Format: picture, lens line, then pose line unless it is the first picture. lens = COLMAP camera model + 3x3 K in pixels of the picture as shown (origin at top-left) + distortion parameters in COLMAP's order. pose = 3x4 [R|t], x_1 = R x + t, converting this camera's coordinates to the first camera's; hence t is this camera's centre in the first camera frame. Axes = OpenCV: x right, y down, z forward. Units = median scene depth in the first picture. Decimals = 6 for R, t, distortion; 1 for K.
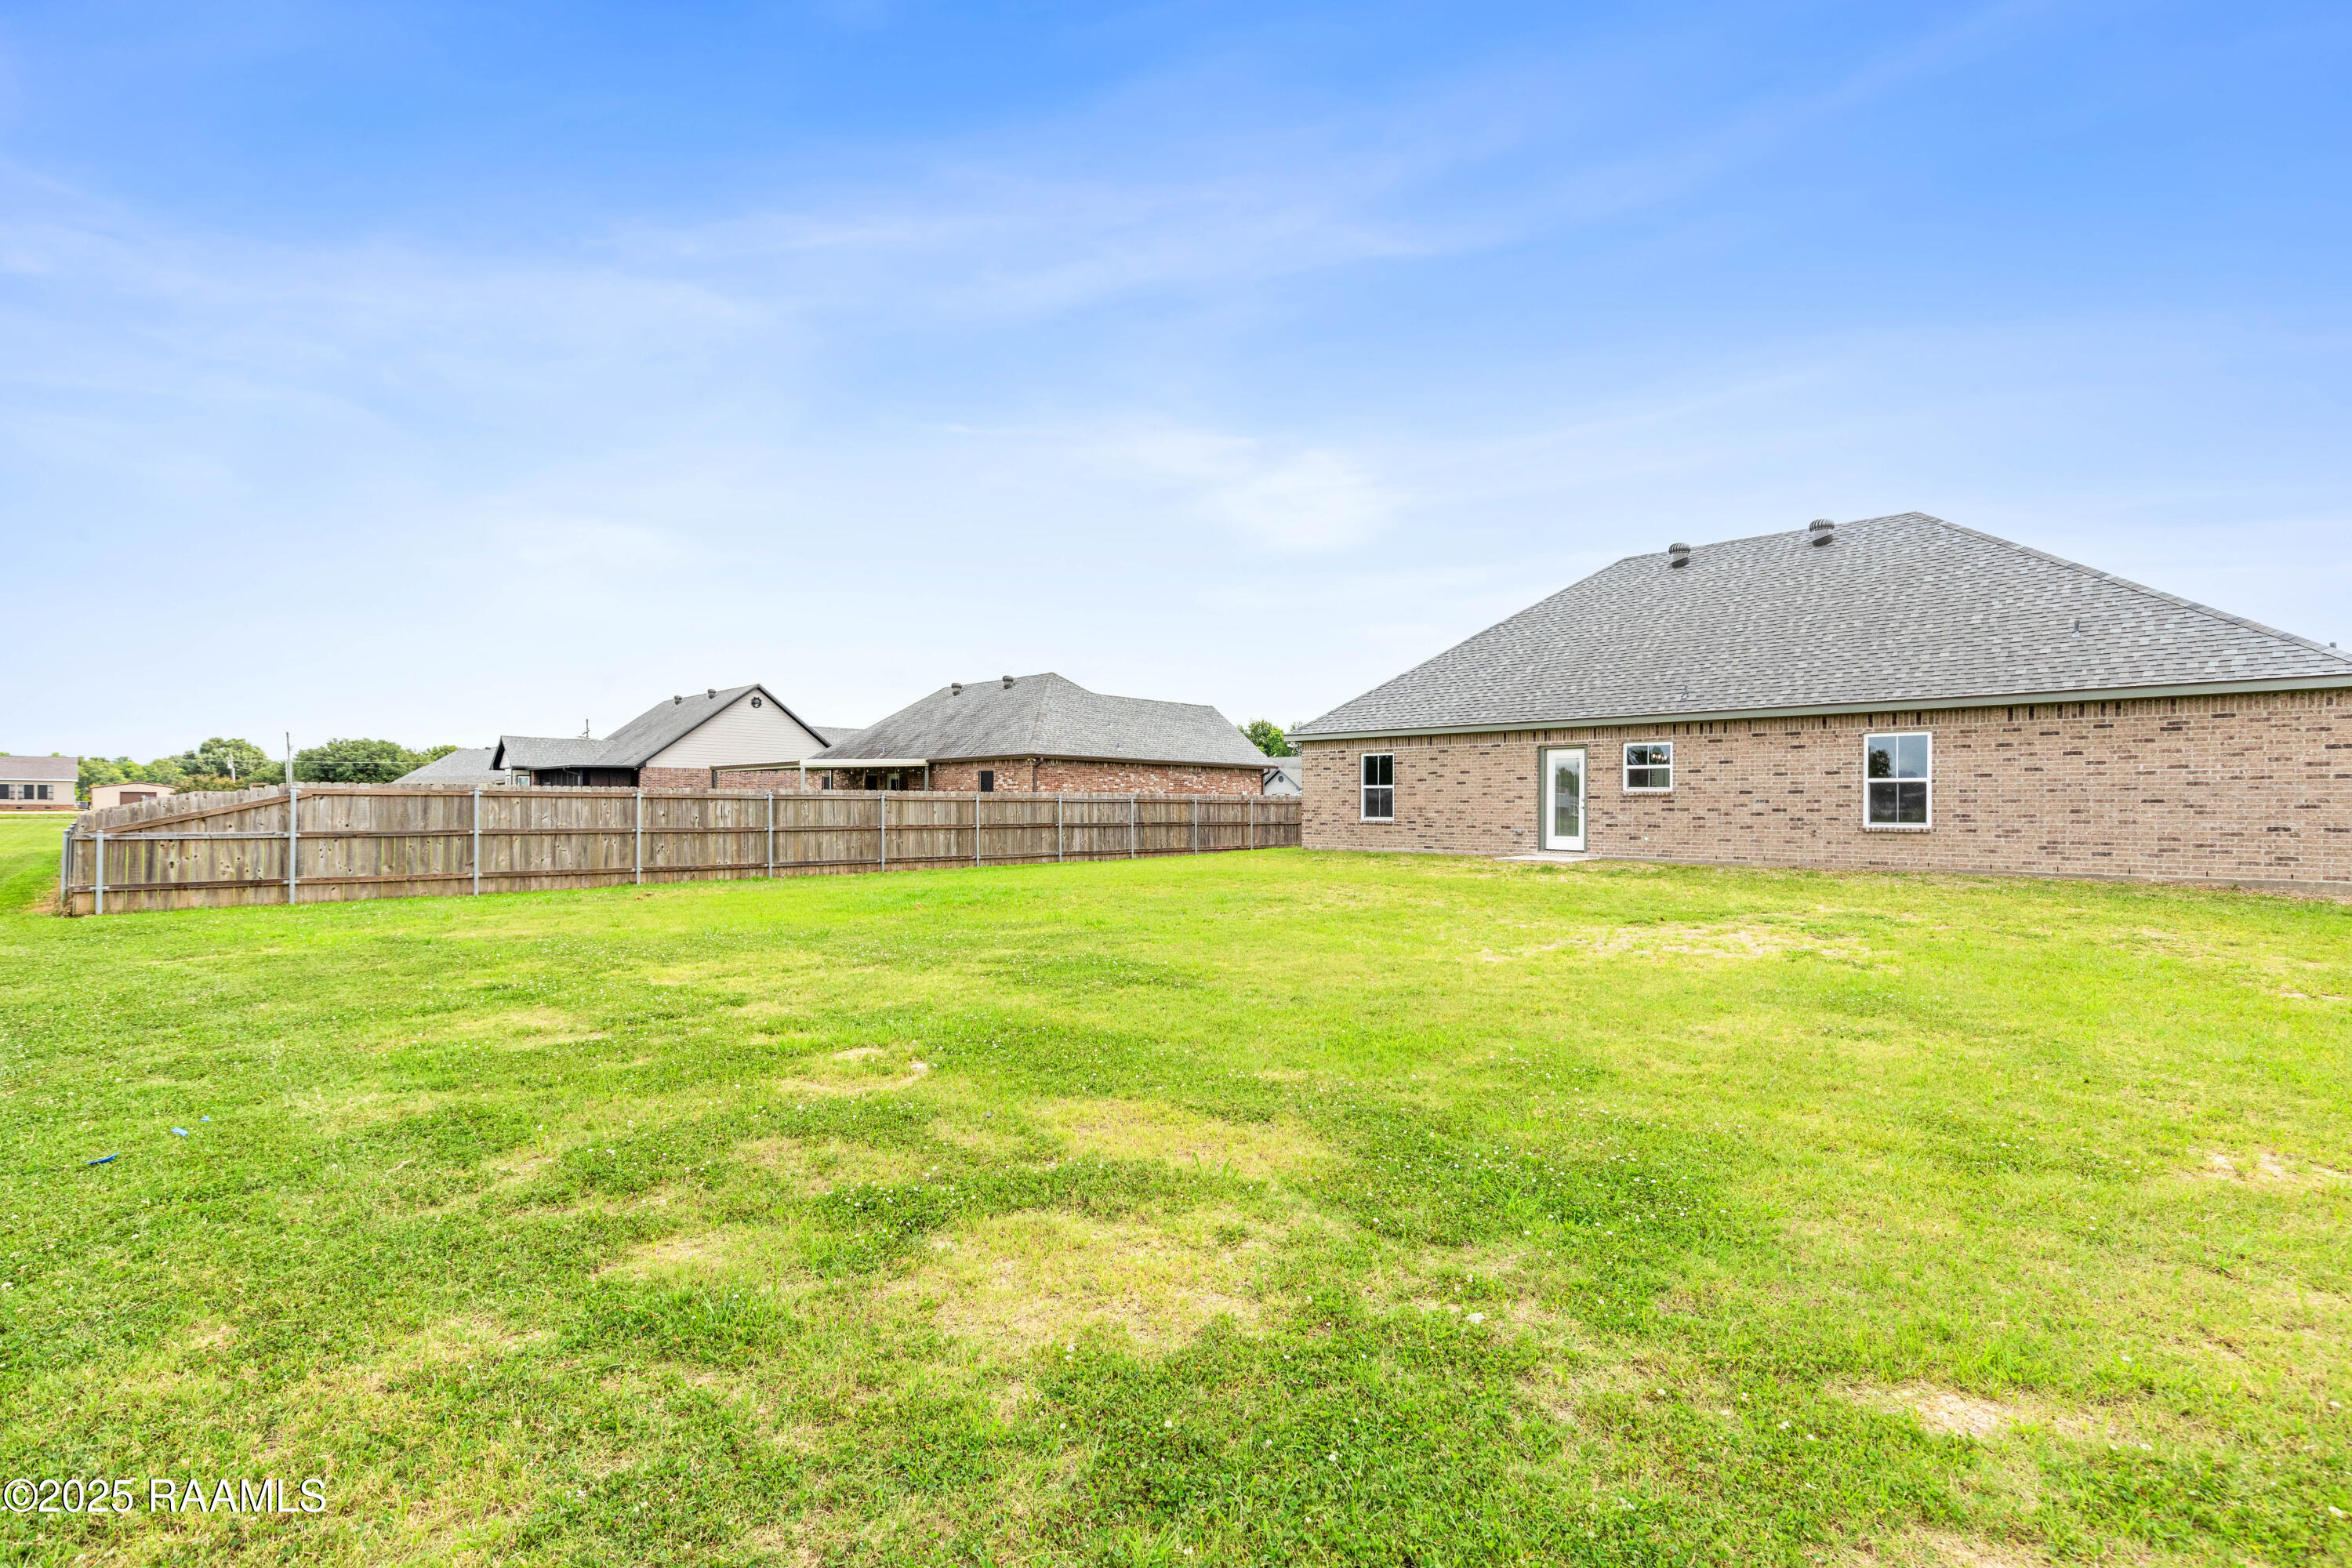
lens RADIAL K [[1024.0, 0, 1158.1], [0, 1024.0, 813.0], [0, 0, 1]] dist [0.010142, -0.000013]
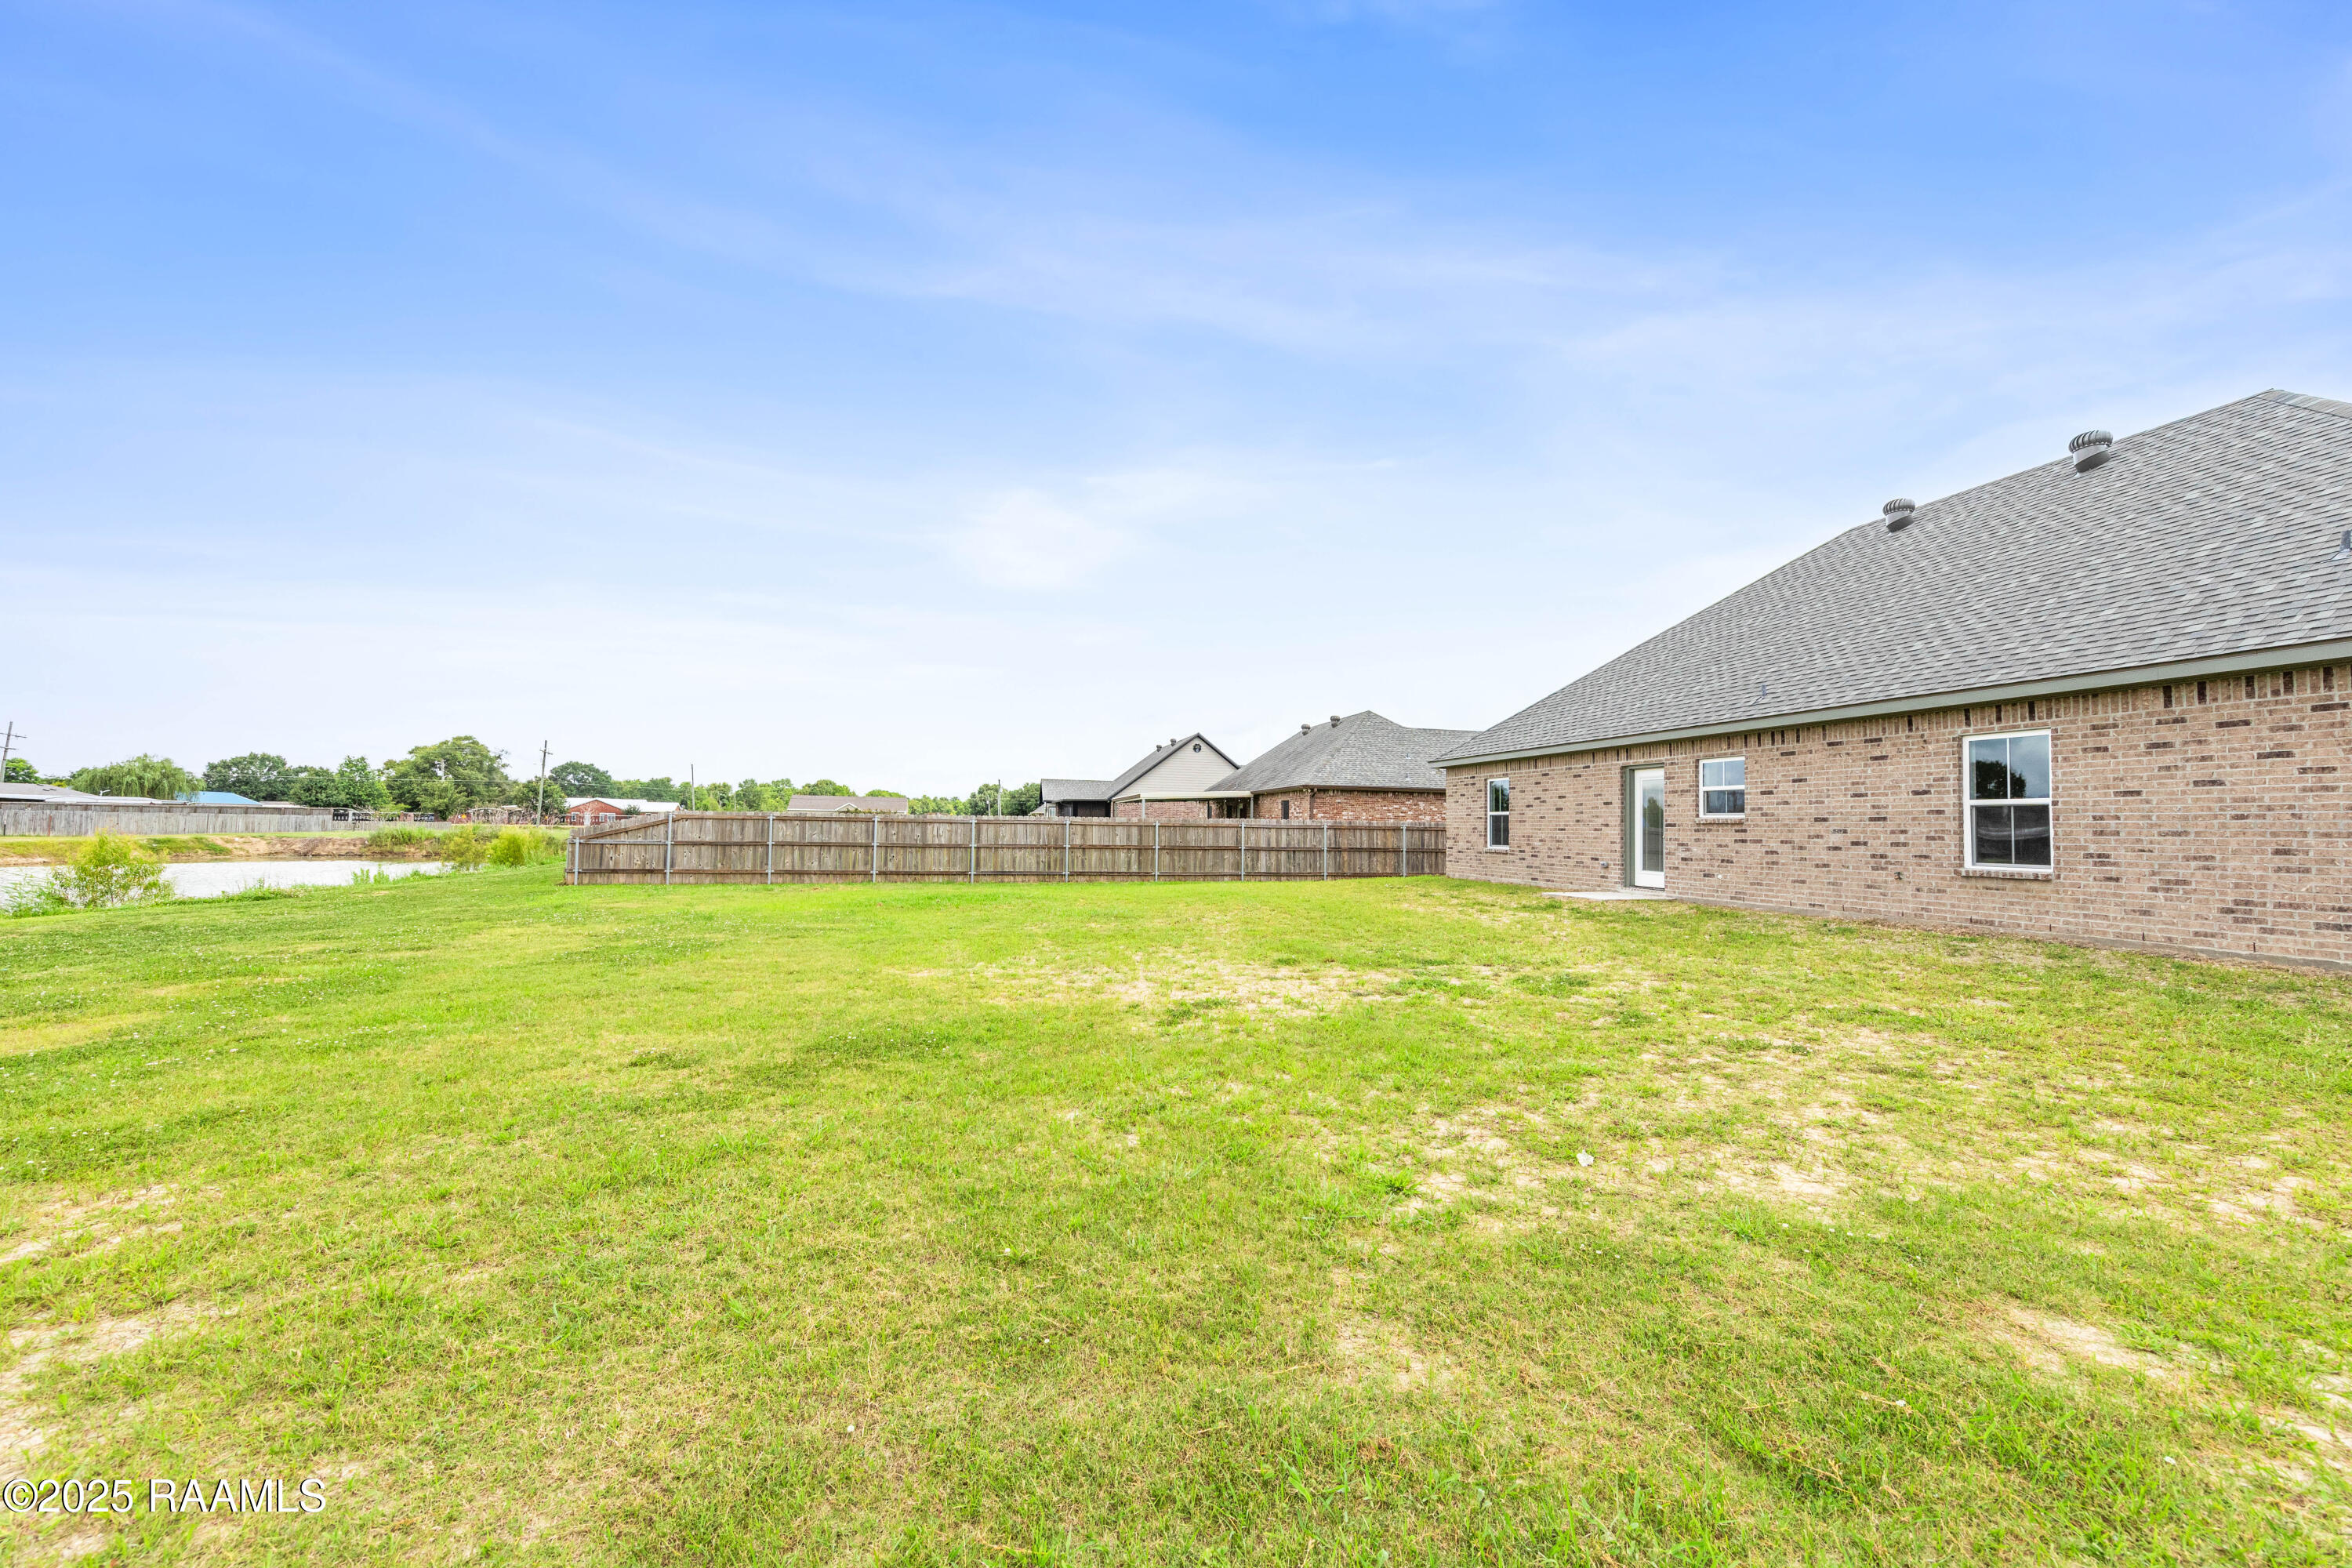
lens RADIAL K [[888.6, 0, 1174.3], [0, 888.6, 806.2], [0, 0, 1]] dist [0.002510, 0.000099]
pose [[0.849571, -0.004894, -0.527451, 0.455758], [-0.014383, 0.999370, -0.032440, -0.001493], [0.527278, 0.035147, 0.848966, 0.167056]]
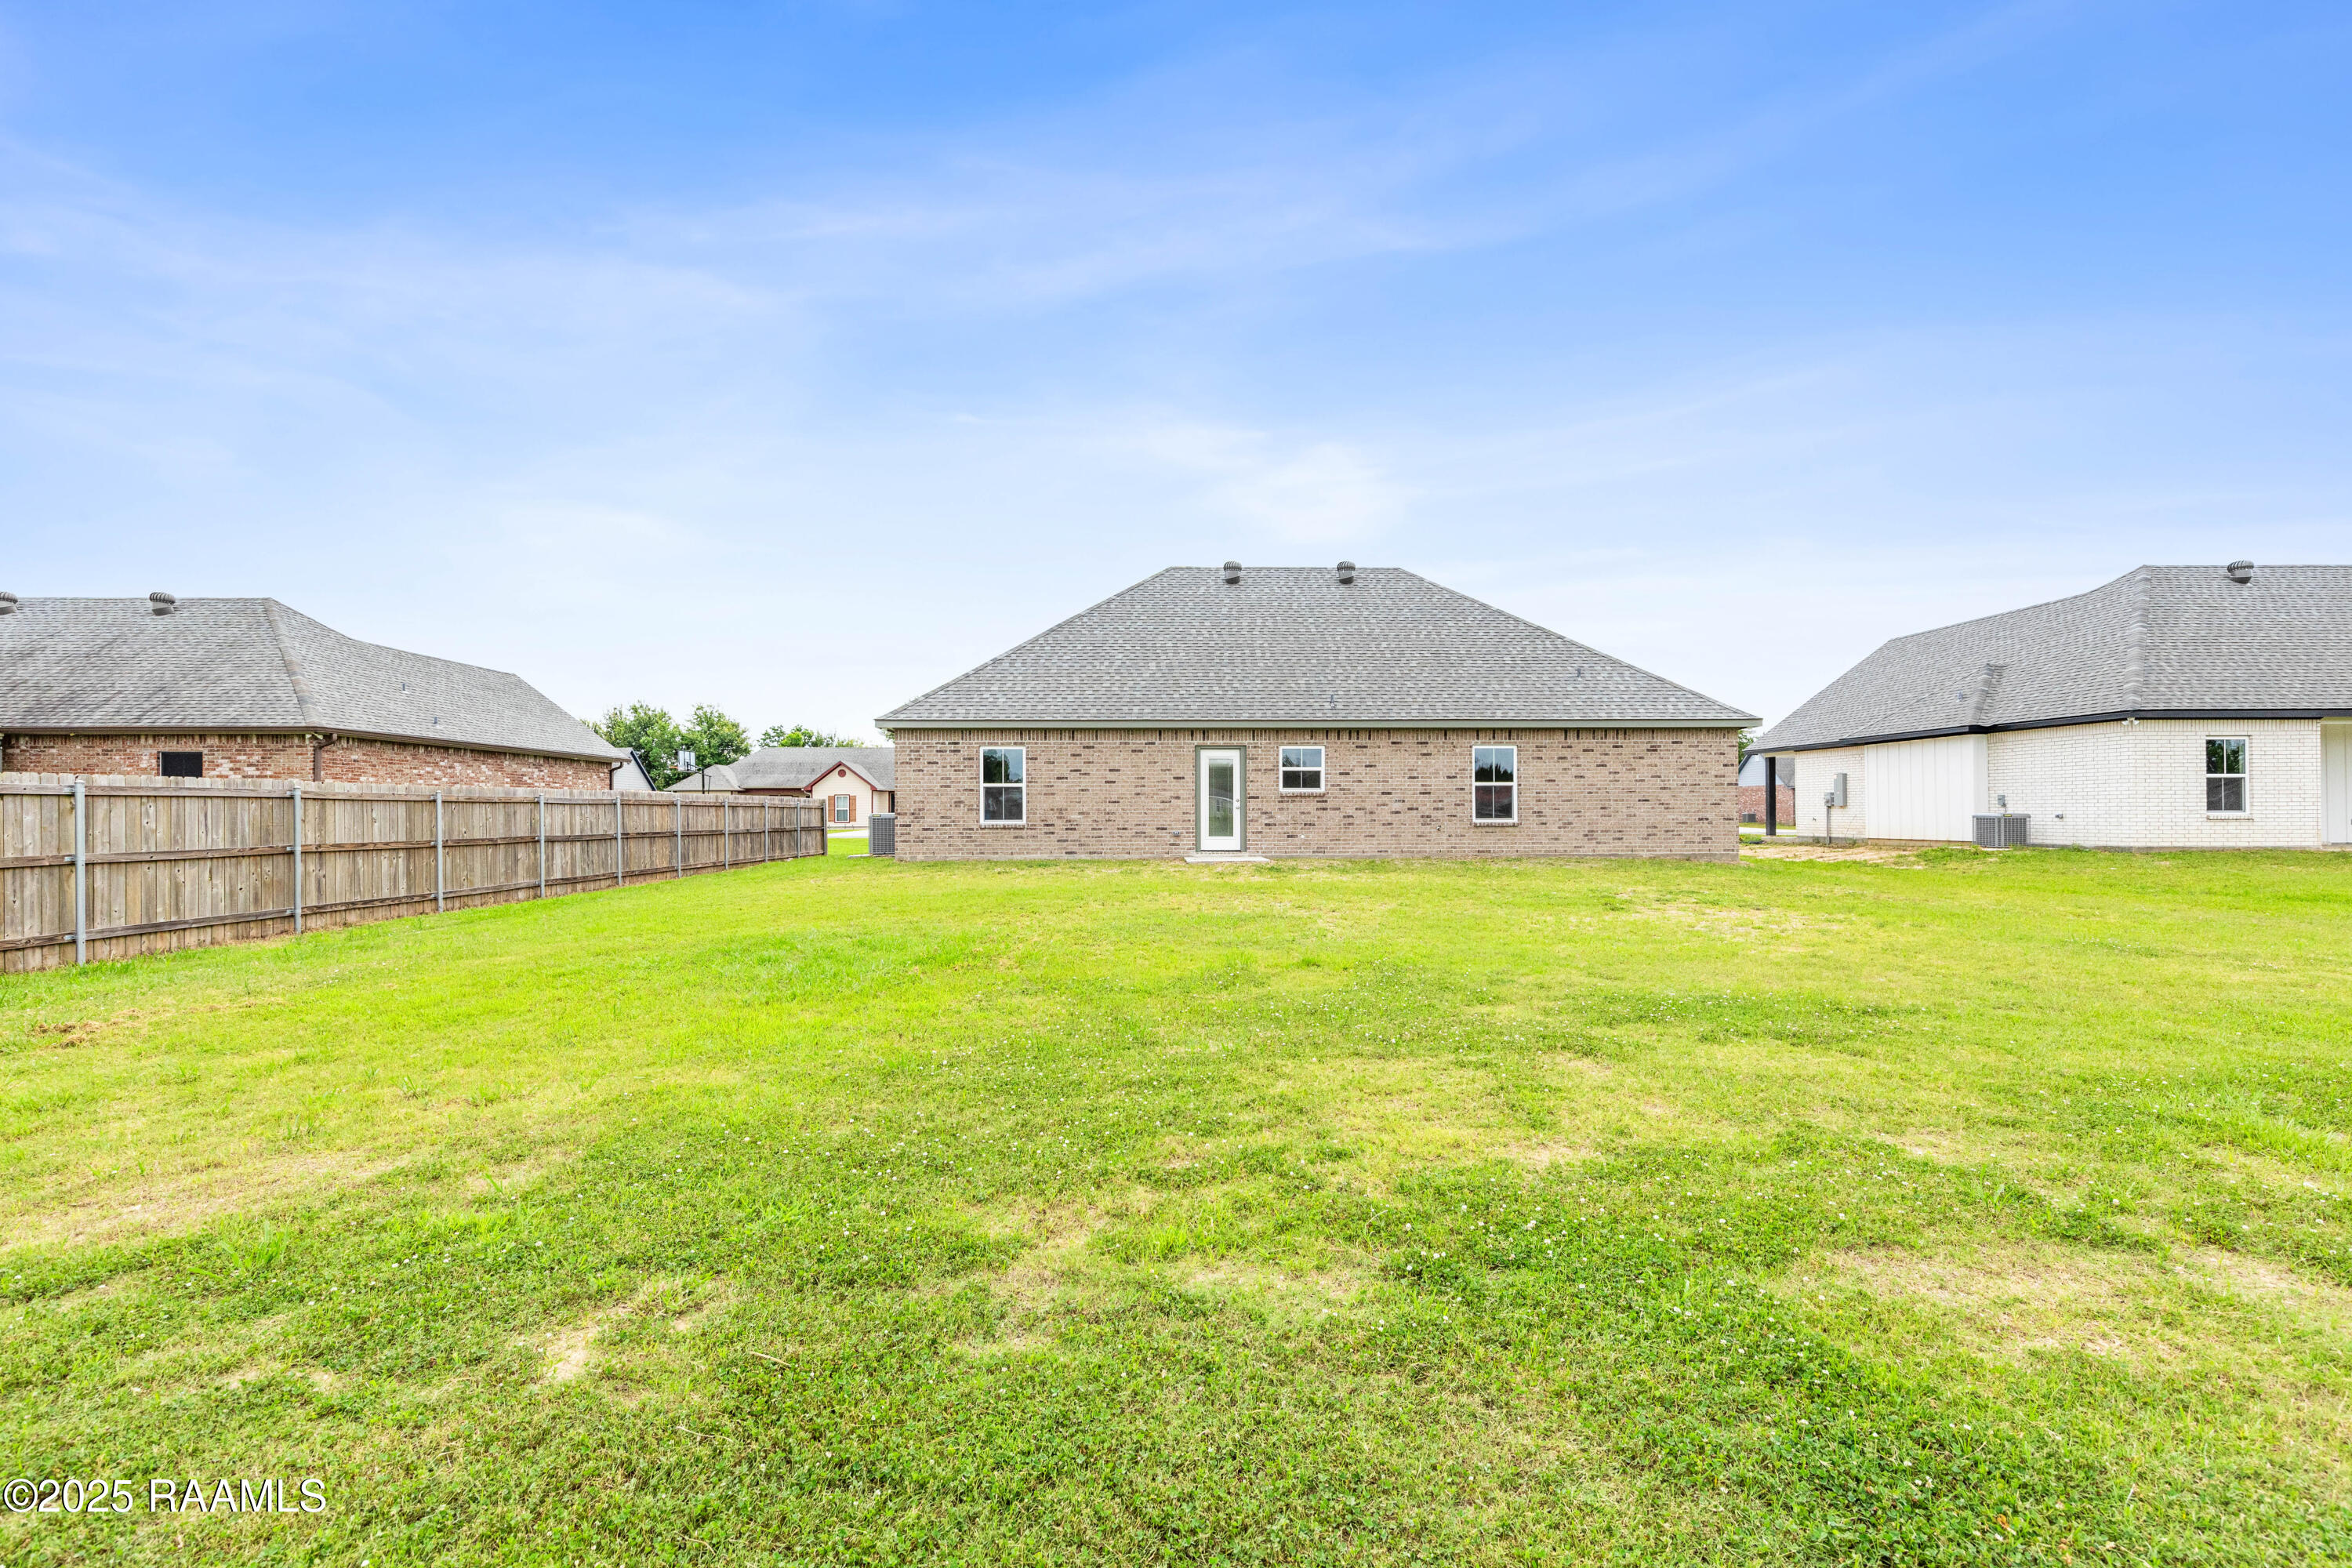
lens RADIAL K [[1070.5, 0, 1162.8], [0, 1070.5, 799.8], [0, 0, 1]] dist [0.008556, -0.000100]
pose [[0.699010, 0.002317, 0.715108, -0.393148], [0.010374, 0.999857, -0.013379, 0.000380], [-0.715037, 0.016771, 0.698885, 0.313672]]
